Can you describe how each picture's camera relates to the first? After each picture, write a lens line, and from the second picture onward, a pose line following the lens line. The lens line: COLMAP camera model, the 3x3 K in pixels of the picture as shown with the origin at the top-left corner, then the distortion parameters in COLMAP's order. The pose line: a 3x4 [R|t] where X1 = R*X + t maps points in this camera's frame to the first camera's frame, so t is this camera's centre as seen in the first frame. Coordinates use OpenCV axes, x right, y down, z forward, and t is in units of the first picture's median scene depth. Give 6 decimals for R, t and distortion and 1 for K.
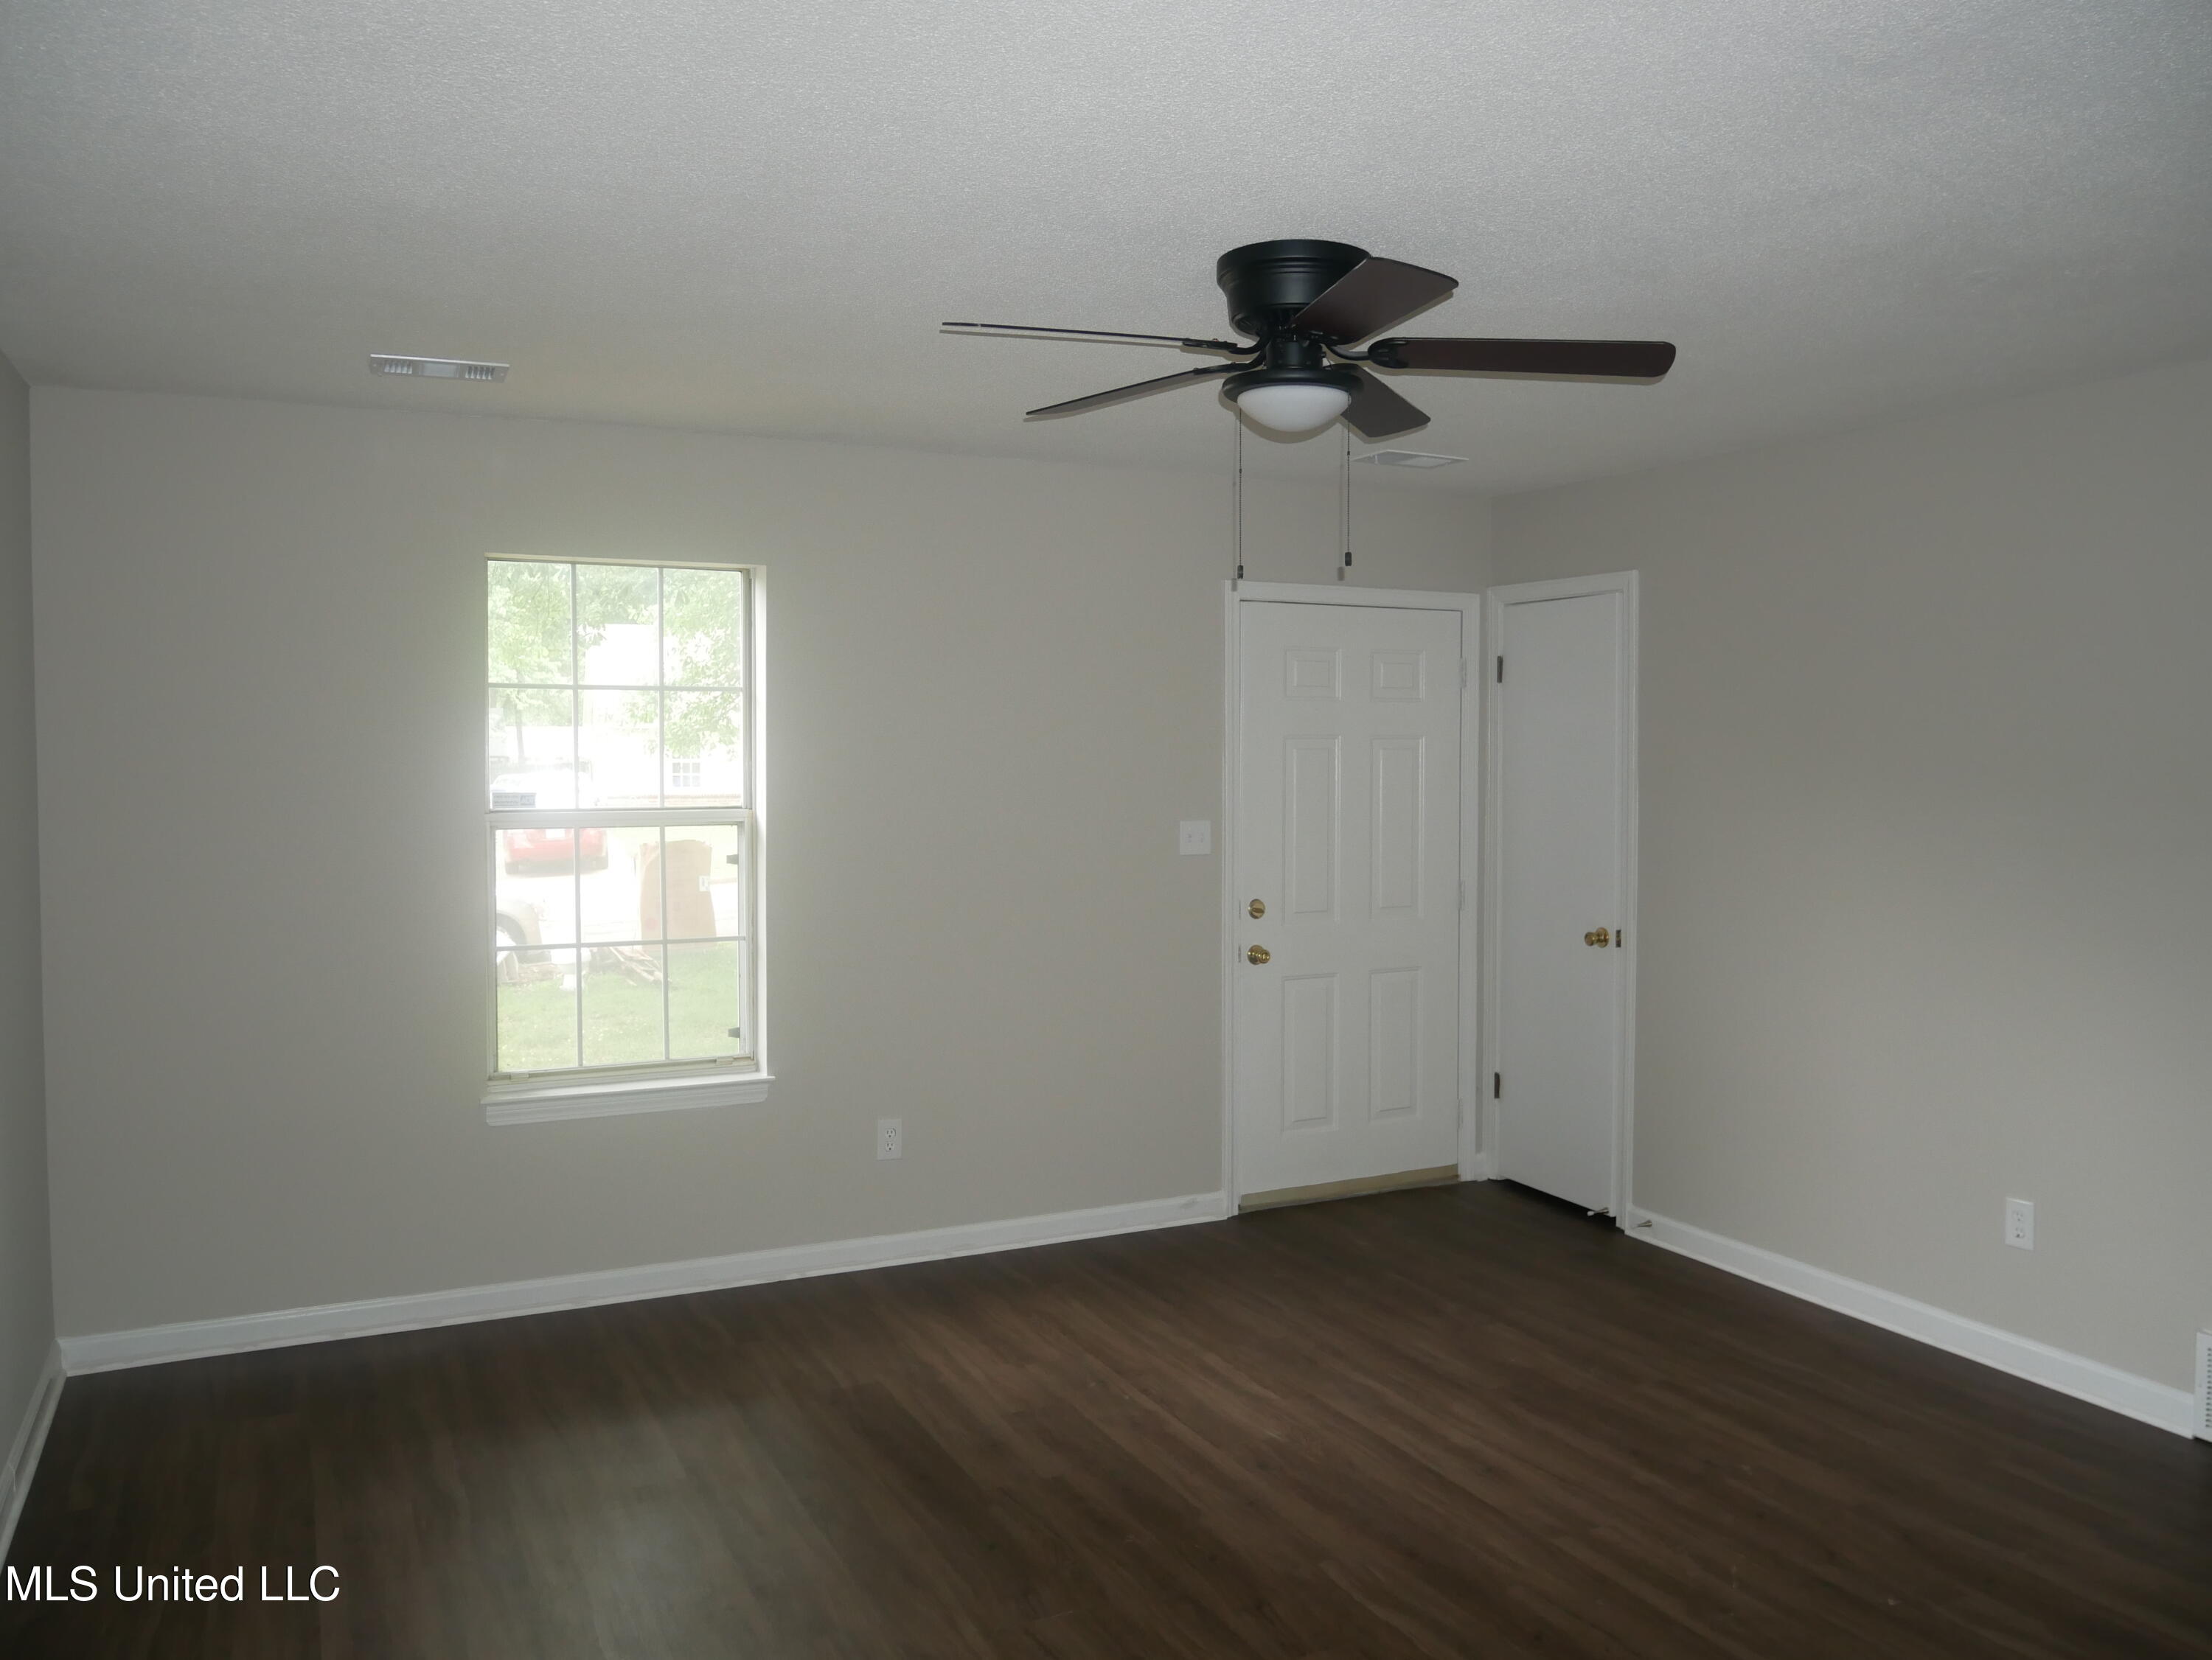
lens RADIAL K [[1683.0, 0, 1117.3], [0, 1683.0, 823.0], [0, 0, 1]] dist [-0.053048, 0.017780]
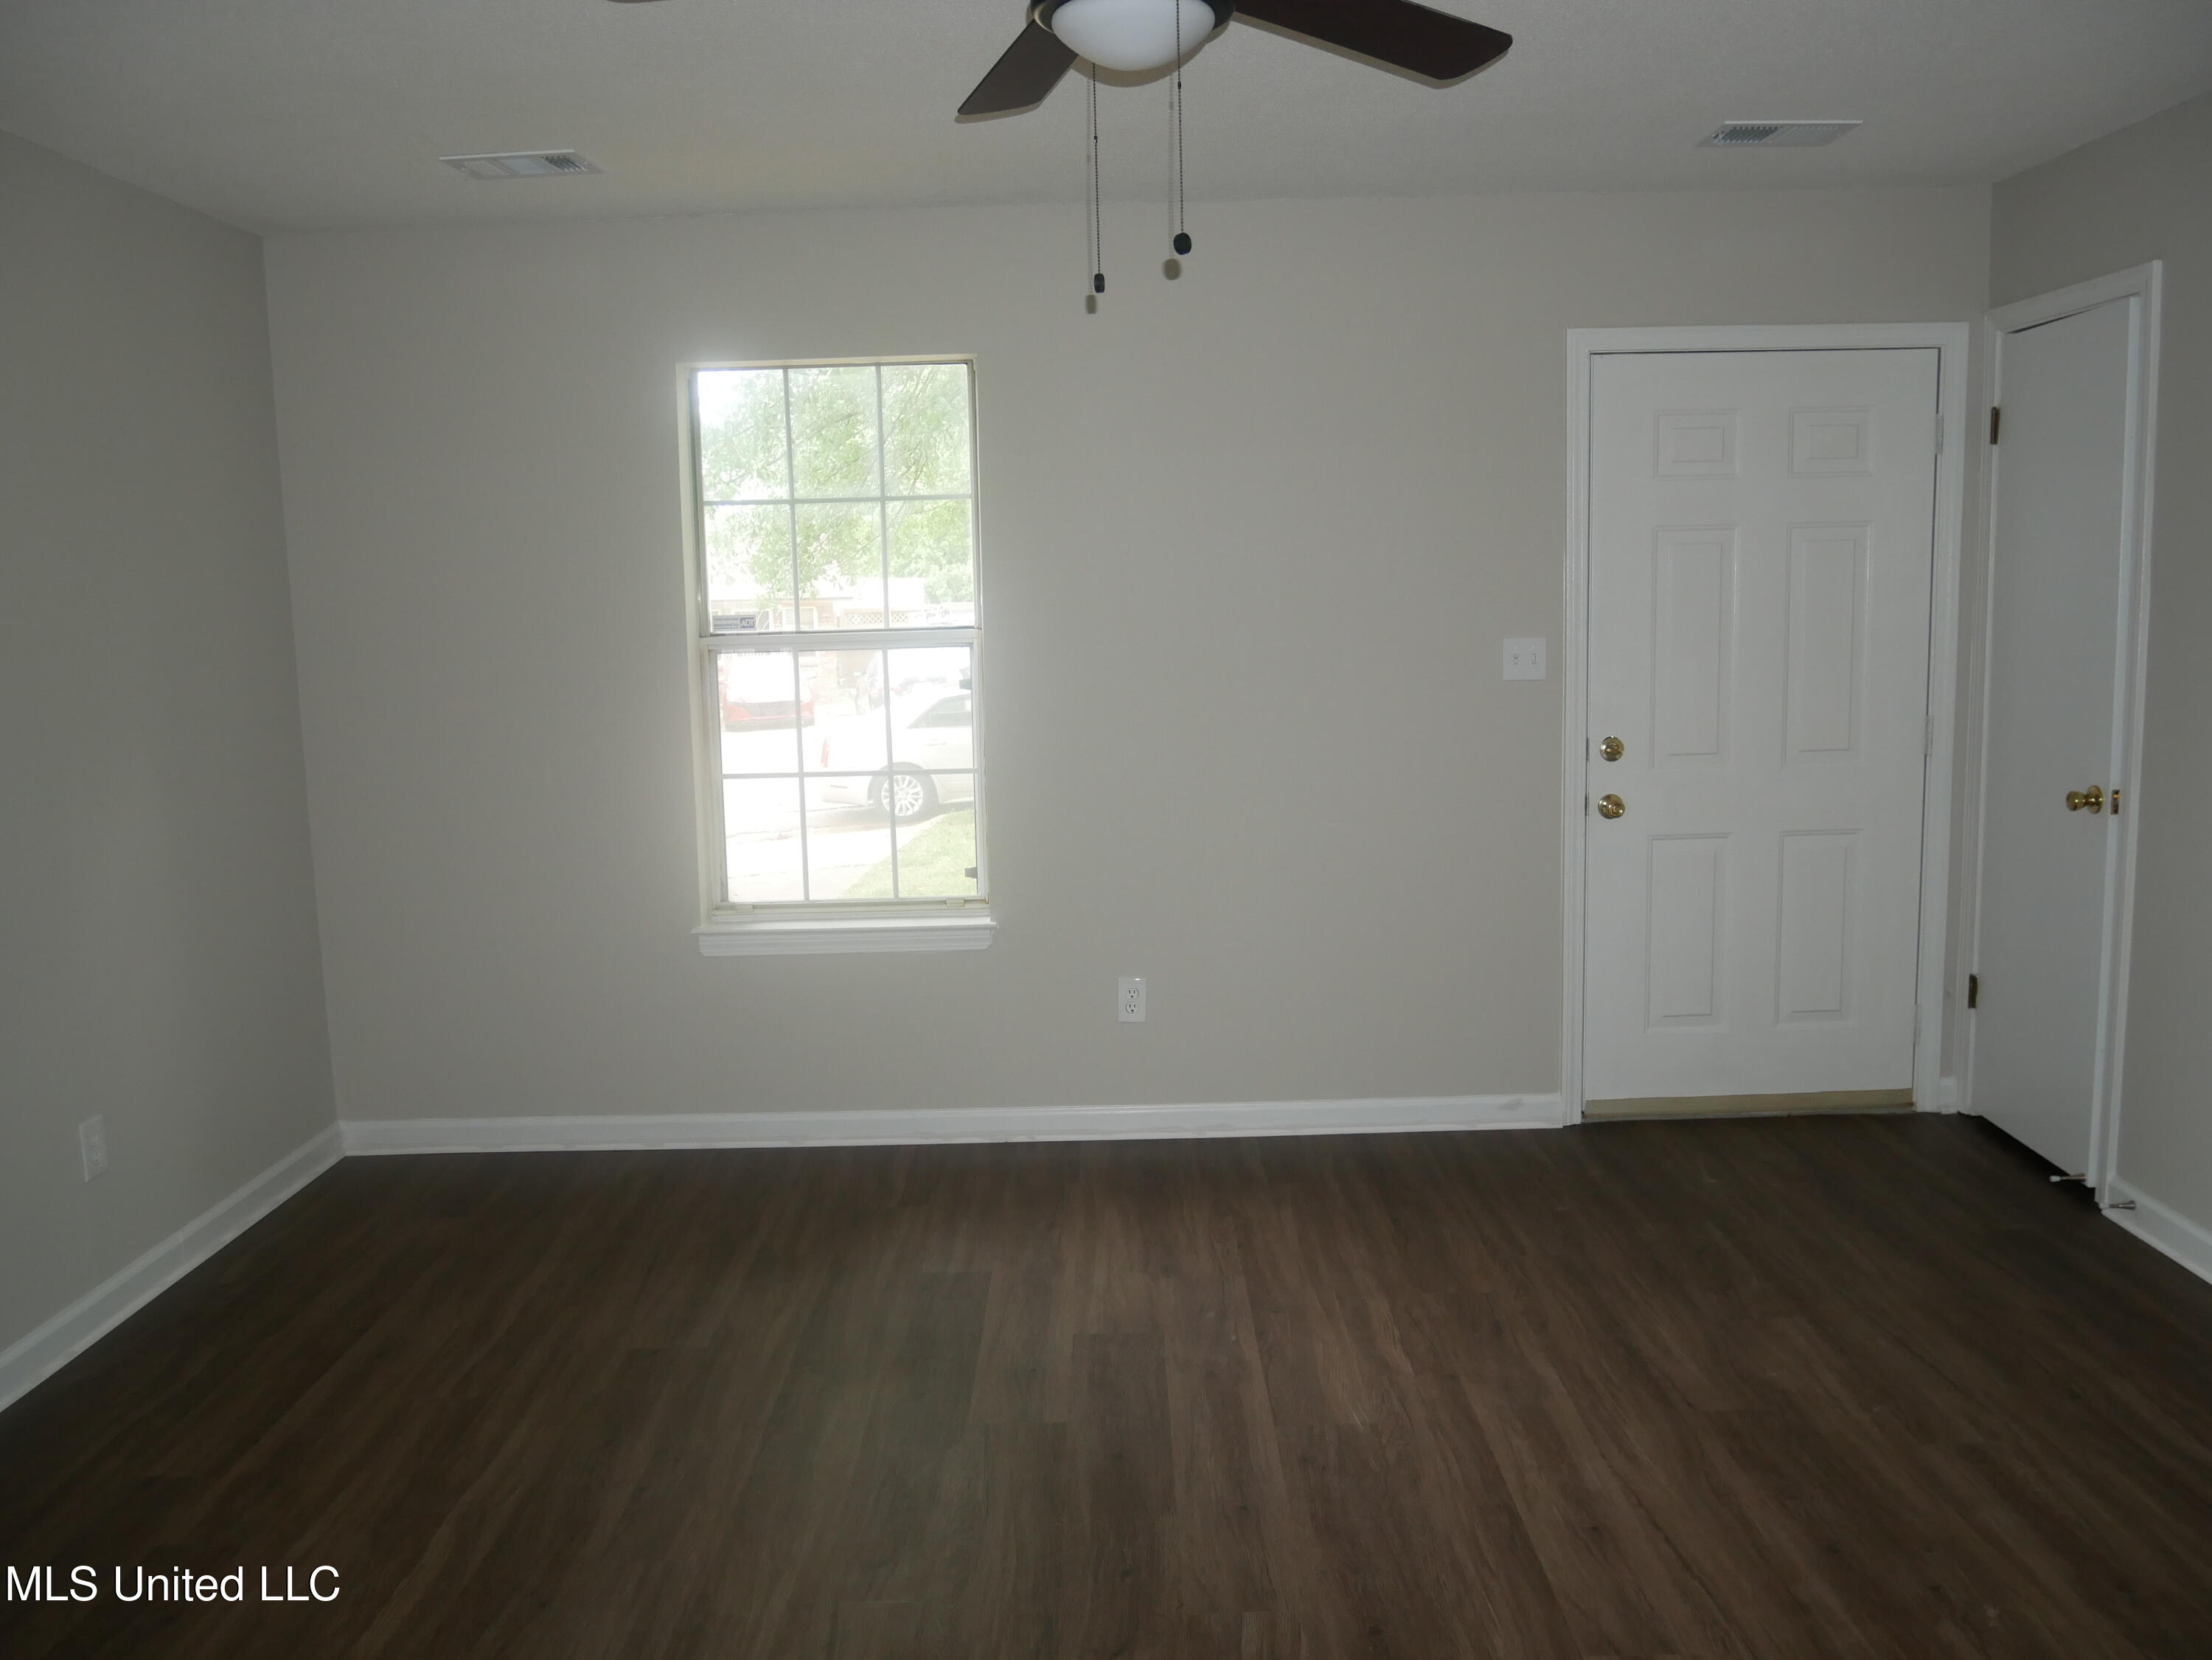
lens RADIAL K [[1683.0, 0, 1117.3], [0, 1683.0, 823.0], [0, 0, 1]] dist [-0.053048, 0.017780]
pose [[0.895349, 0.038022, -0.443740, 0.254628], [0.007496, 0.994921, 0.100375, 0.005439], [0.445303, -0.093197, 0.890517, 0.213838]]
